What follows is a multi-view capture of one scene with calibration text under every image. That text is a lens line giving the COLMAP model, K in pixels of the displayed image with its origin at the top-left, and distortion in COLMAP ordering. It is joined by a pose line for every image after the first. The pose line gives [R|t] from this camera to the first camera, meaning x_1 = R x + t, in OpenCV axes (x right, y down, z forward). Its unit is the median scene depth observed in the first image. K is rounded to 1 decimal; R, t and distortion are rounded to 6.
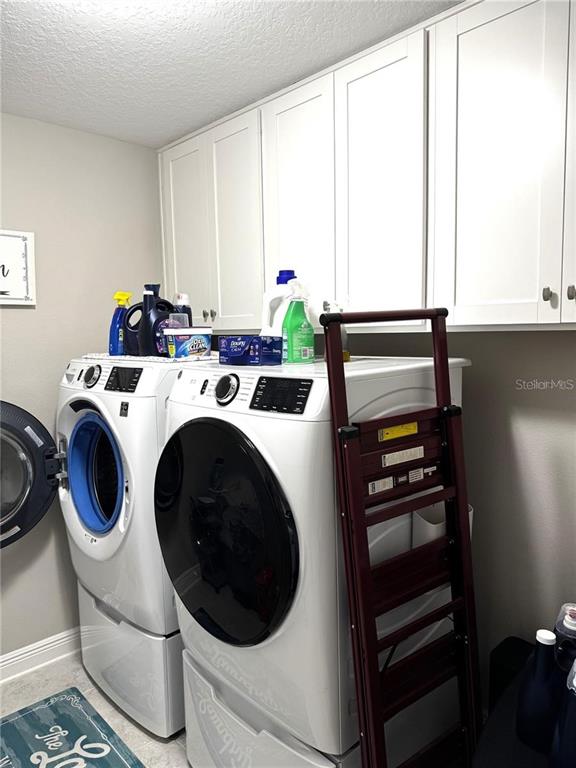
lens RADIAL K [[507.6, 0, 291.3], [0, 507.6, 384.1], [0, 0, 1]] dist [-0.001820, -0.021583]
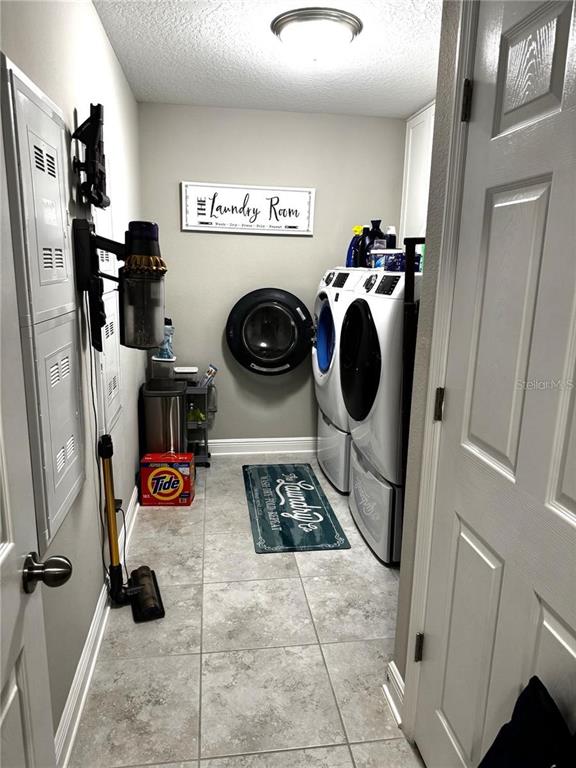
lens RADIAL K [[507.6, 0, 285.8], [0, 507.6, 381.9], [0, 0, 1]] dist [-0.001820, -0.021583]
pose [[0.800732, 0.156786, -0.578140, 0.500522], [-0.079276, 0.984387, 0.157157, 0.066919], [0.593753, -0.080008, 0.800660, -0.441581]]
